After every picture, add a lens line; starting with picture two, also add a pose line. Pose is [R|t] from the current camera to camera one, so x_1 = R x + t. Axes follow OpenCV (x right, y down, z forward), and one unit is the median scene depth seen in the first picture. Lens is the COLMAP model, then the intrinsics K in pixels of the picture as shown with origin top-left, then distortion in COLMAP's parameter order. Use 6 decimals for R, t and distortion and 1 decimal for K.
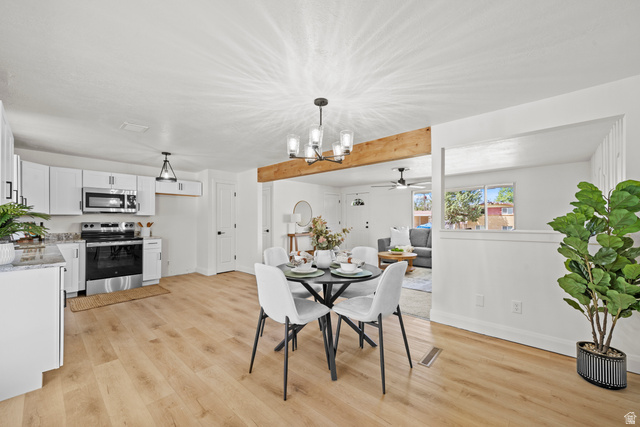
lens RADIAL K [[252.1, 0, 318.9], [0, 252.1, 216.1], [0, 0, 1]] dist [-0.001513, -0.000070]
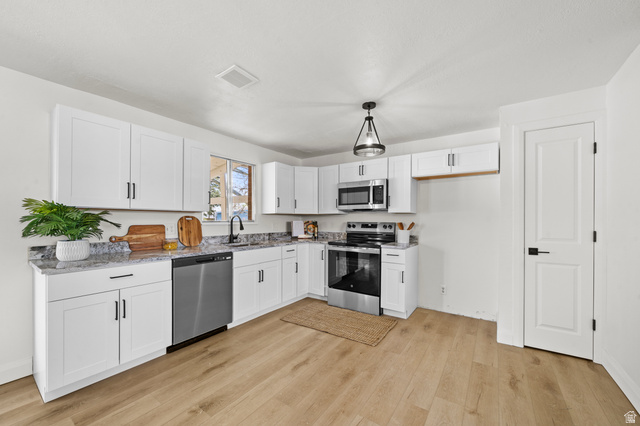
lens RADIAL K [[252.1, 0, 322.8], [0, 252.1, 217.8], [0, 0, 1]] dist [-0.001513, -0.000070]
pose [[0.135675, -0.010719, -0.990695, -0.035115], [0.004096, 0.999939, -0.010258, 0.017417], [0.990745, -0.002666, 0.135710, 0.714699]]
